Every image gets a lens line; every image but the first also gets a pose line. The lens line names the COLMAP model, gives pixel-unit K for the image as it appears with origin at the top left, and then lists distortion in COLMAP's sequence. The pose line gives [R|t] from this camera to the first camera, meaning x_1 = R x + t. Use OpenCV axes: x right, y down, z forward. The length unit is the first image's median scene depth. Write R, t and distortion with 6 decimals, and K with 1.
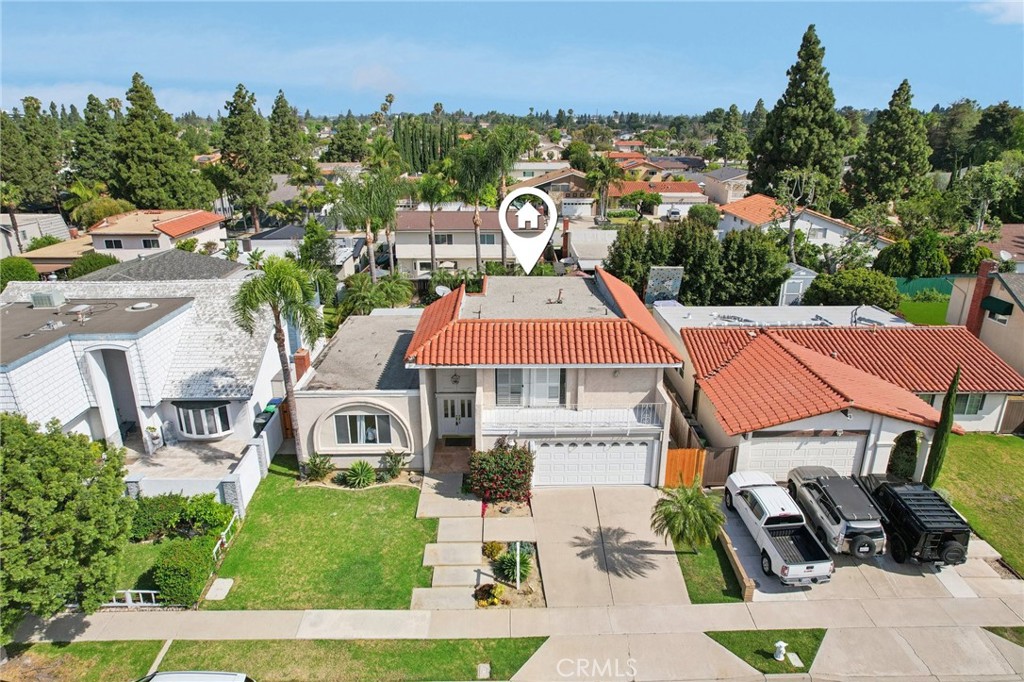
lens RADIAL K [[663.3, 0, 505.3], [0, 663.3, 350.9], [0, 0, 1]] dist [-0.051593, 0.031977]
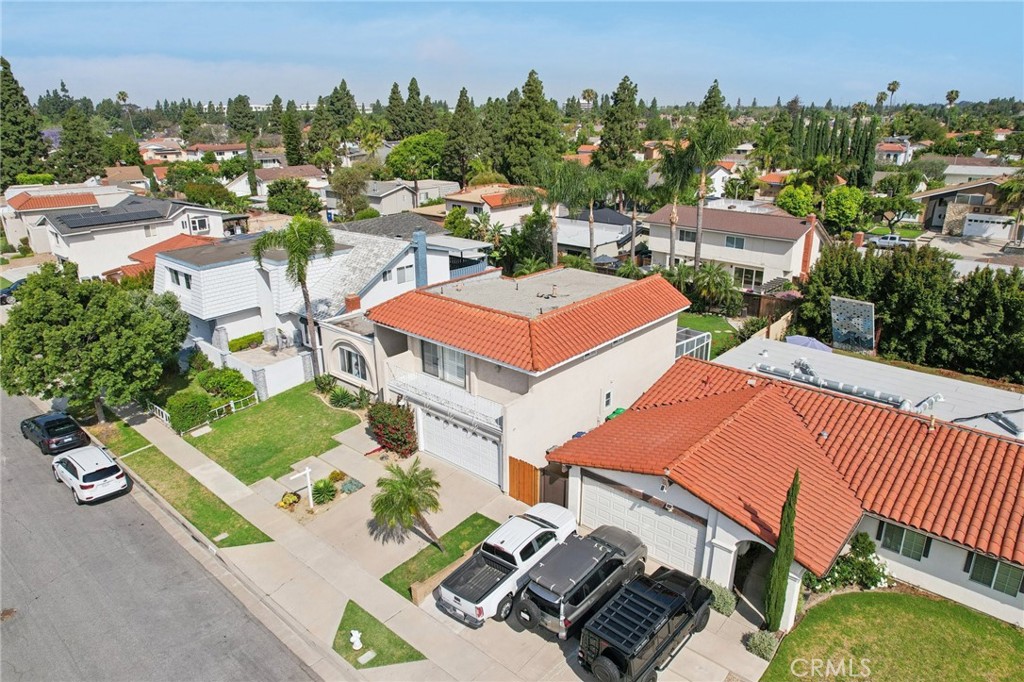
lens RADIAL K [[663.3, 0, 505.6], [0, 663.3, 348.5], [0, 0, 1]] dist [-0.051593, 0.031977]
pose [[0.735360, 0.228992, -0.637816, 0.725101], [-0.220805, 0.970781, 0.093962, -0.083238], [0.640696, 0.071737, 0.764436, 0.209906]]
